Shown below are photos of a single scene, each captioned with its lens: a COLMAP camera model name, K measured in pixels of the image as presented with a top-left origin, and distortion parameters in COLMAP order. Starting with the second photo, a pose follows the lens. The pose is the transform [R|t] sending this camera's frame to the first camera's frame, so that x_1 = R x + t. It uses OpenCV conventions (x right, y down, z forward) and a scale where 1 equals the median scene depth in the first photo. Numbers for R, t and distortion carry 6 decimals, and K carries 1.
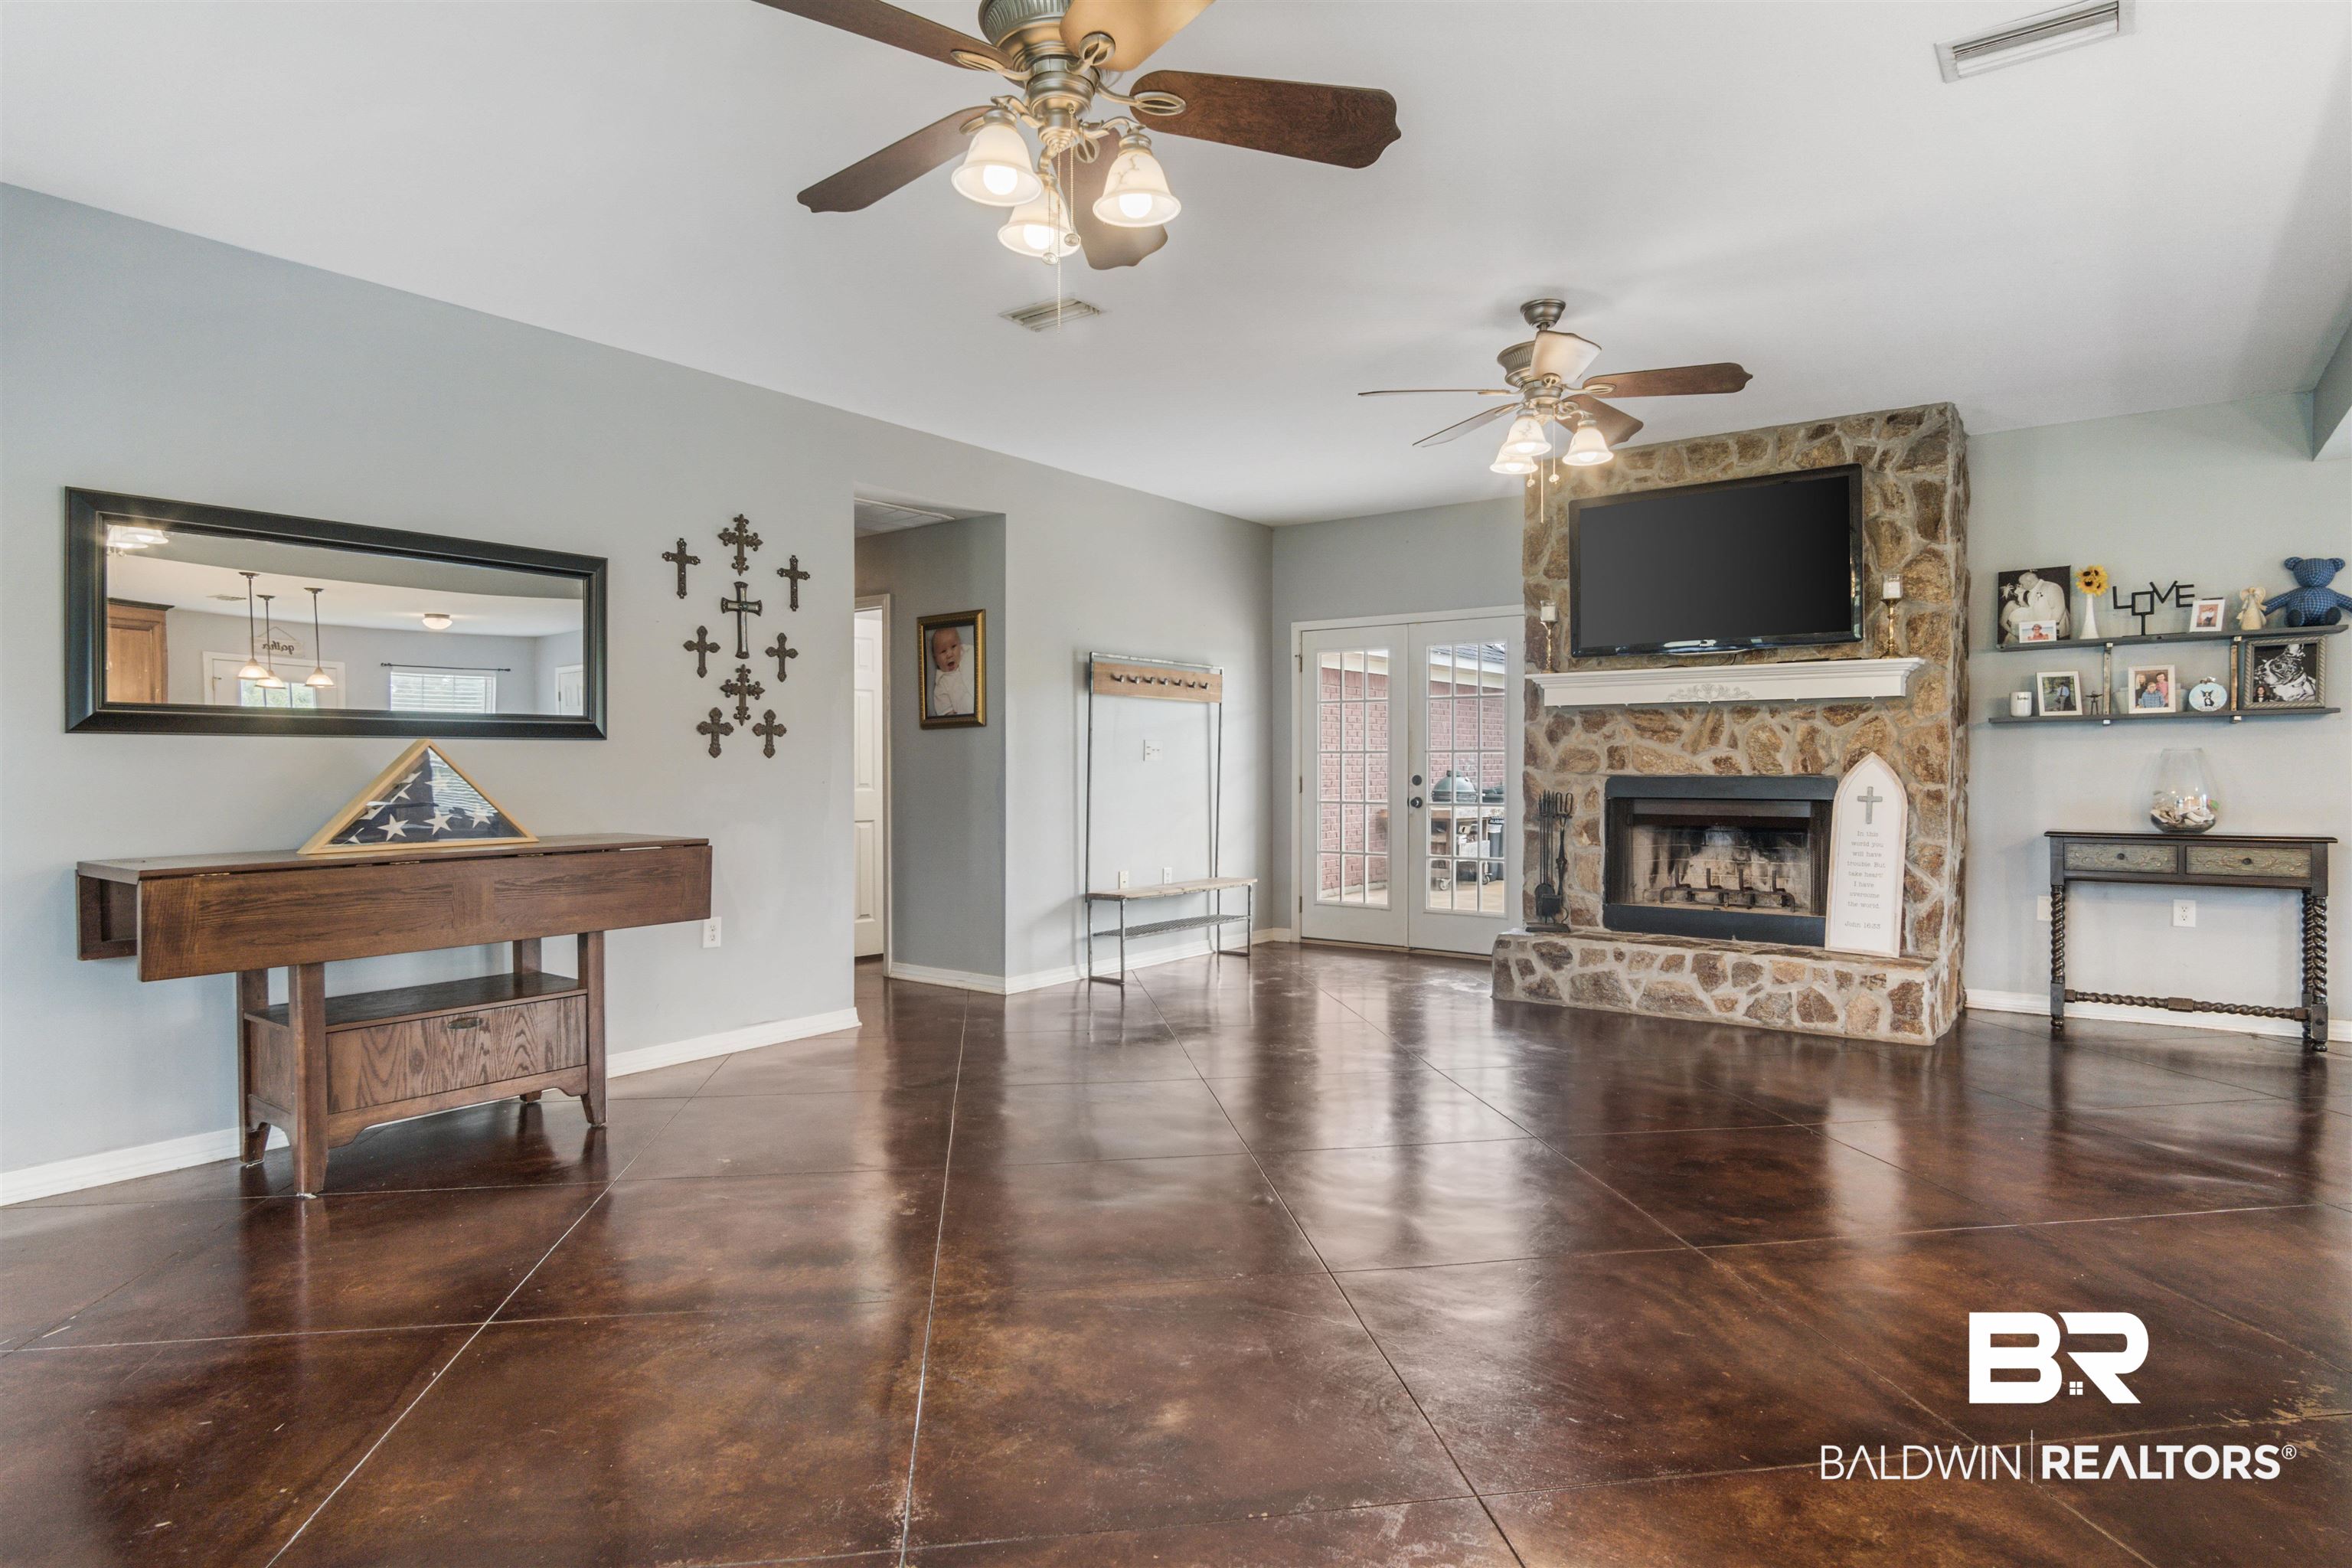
lens RADIAL K [[1286.2, 0, 1179.7], [0, 1286.2, 780.3], [0, 0, 1]] dist [-0.007257, -0.001356]
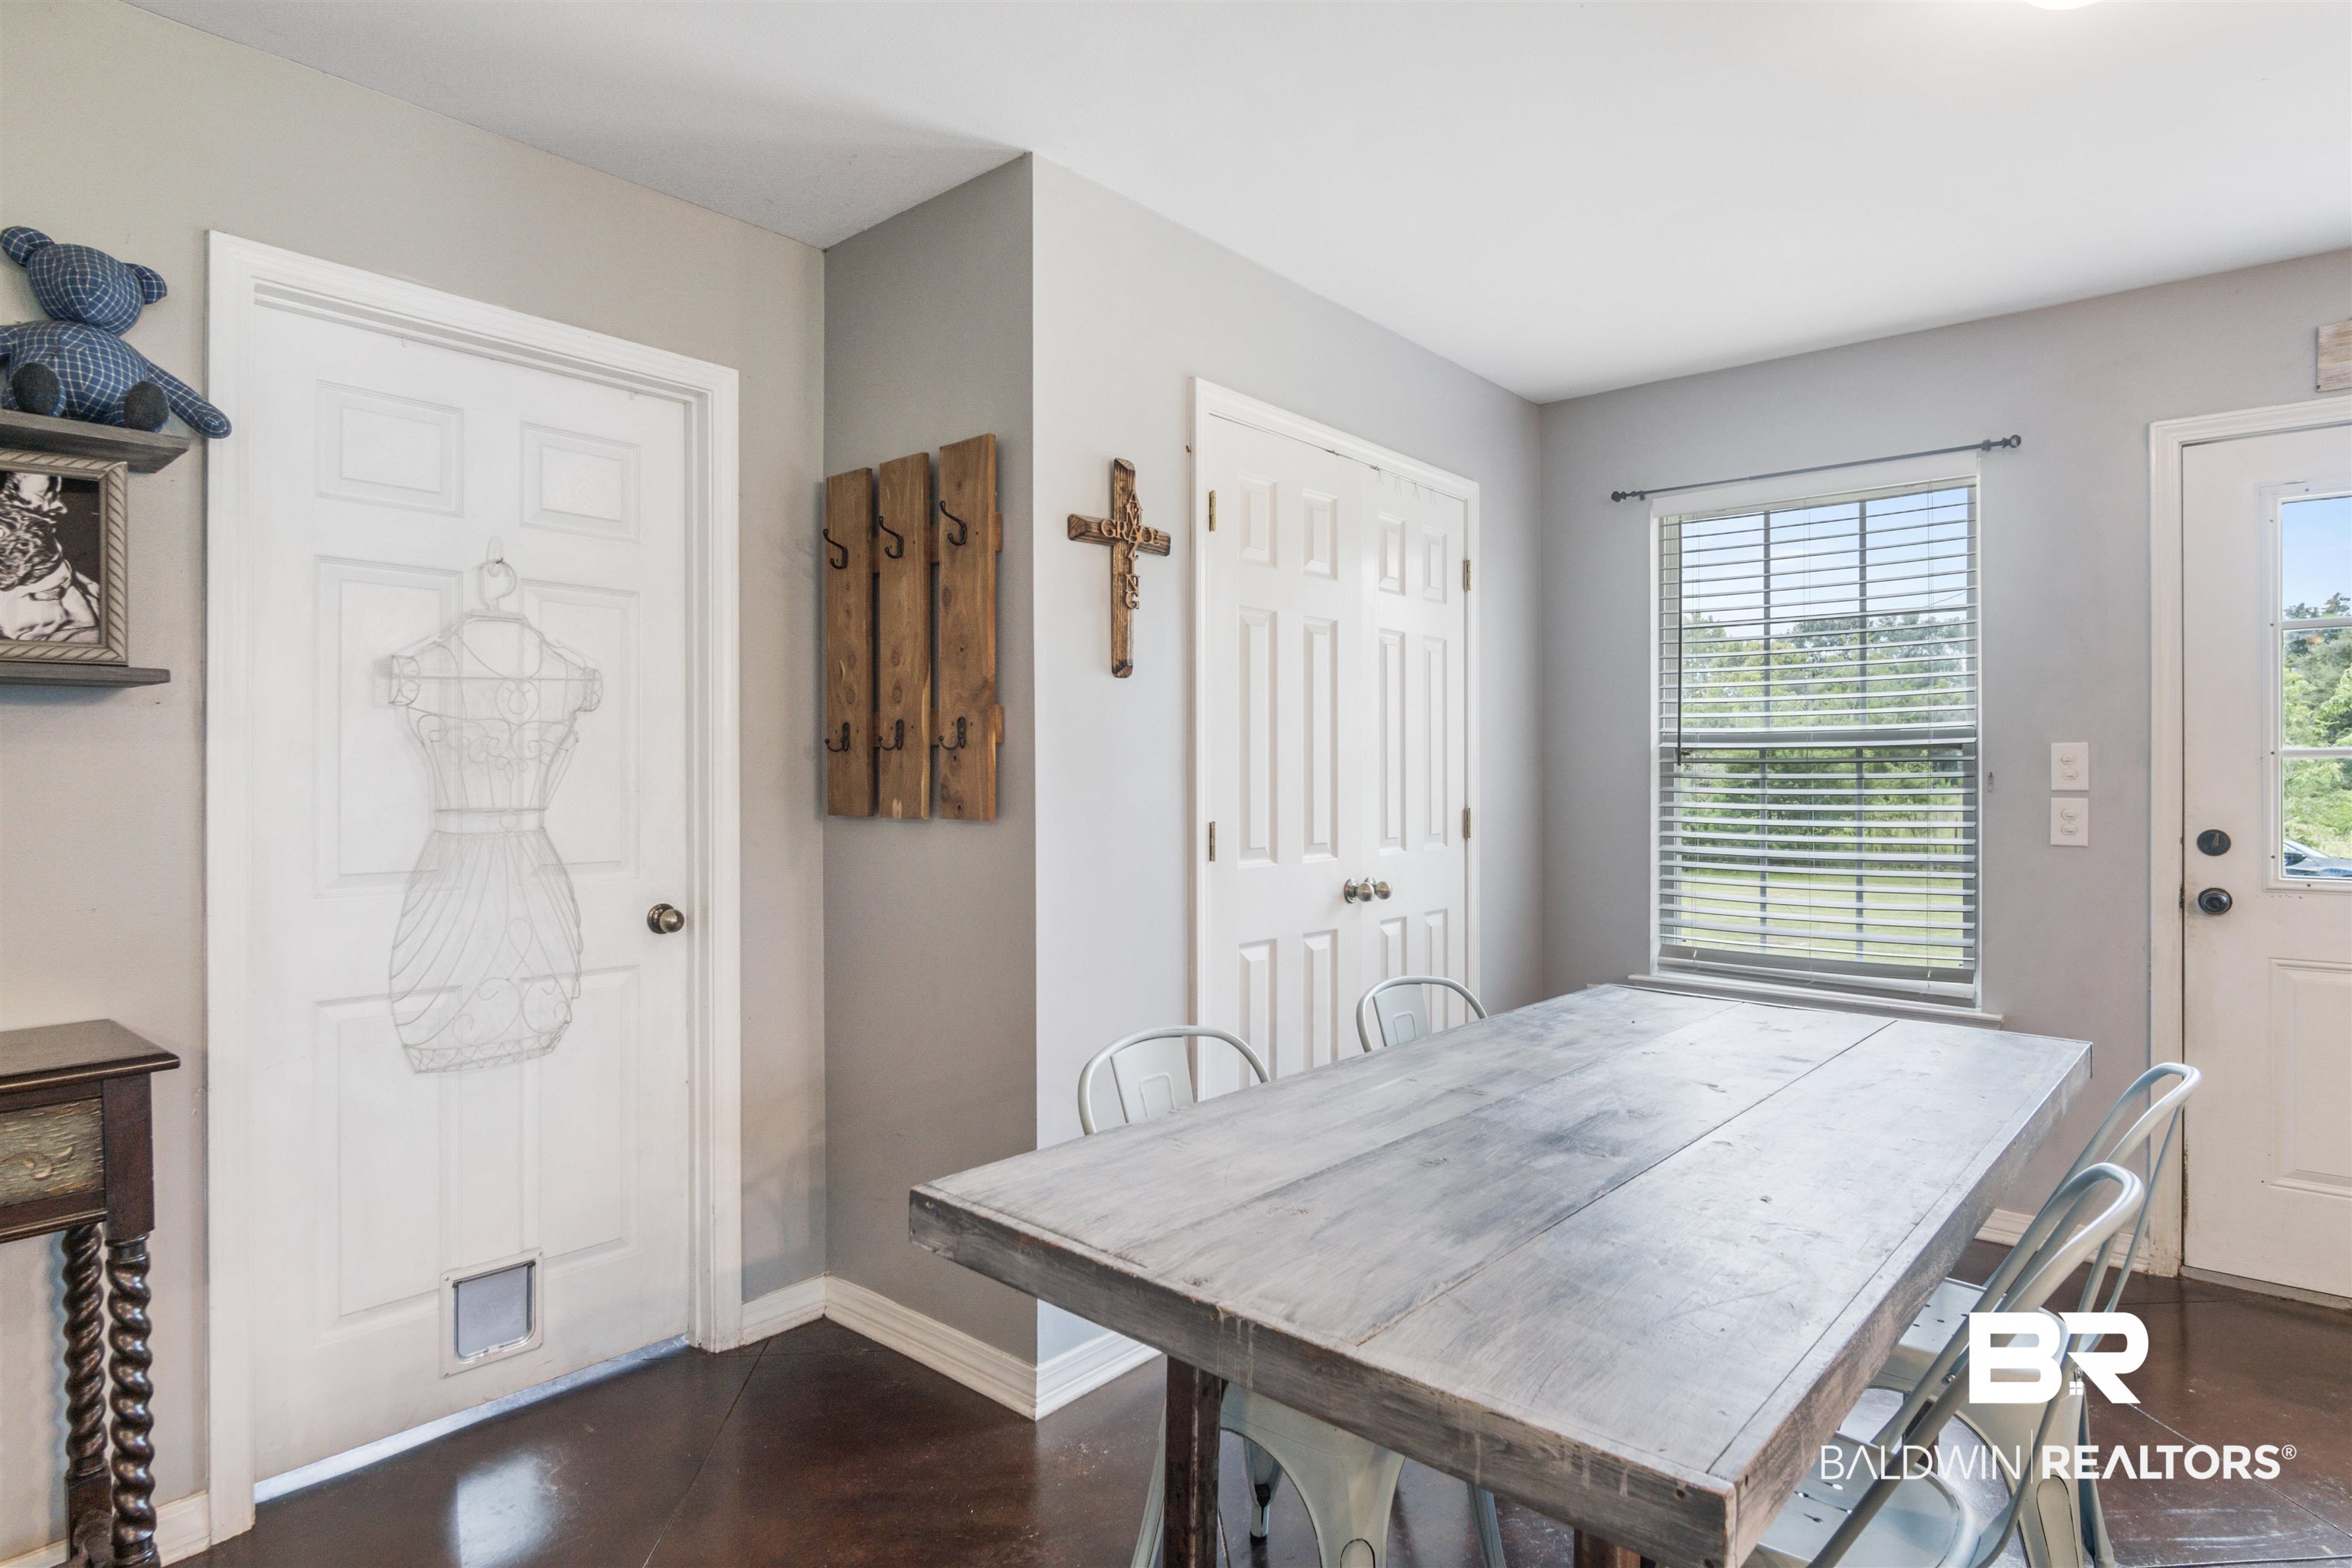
lens RADIAL K [[1286.2, 0, 1179.6], [0, 1286.2, 777.8], [0, 0, 1]] dist [-0.007257, -0.001356]
pose [[0.087027, 0.001141, 0.996205, 0.570627], [0.012321, 0.999922, -0.002222, -0.022303], [-0.996130, 0.012468, 0.087006, 0.679432]]
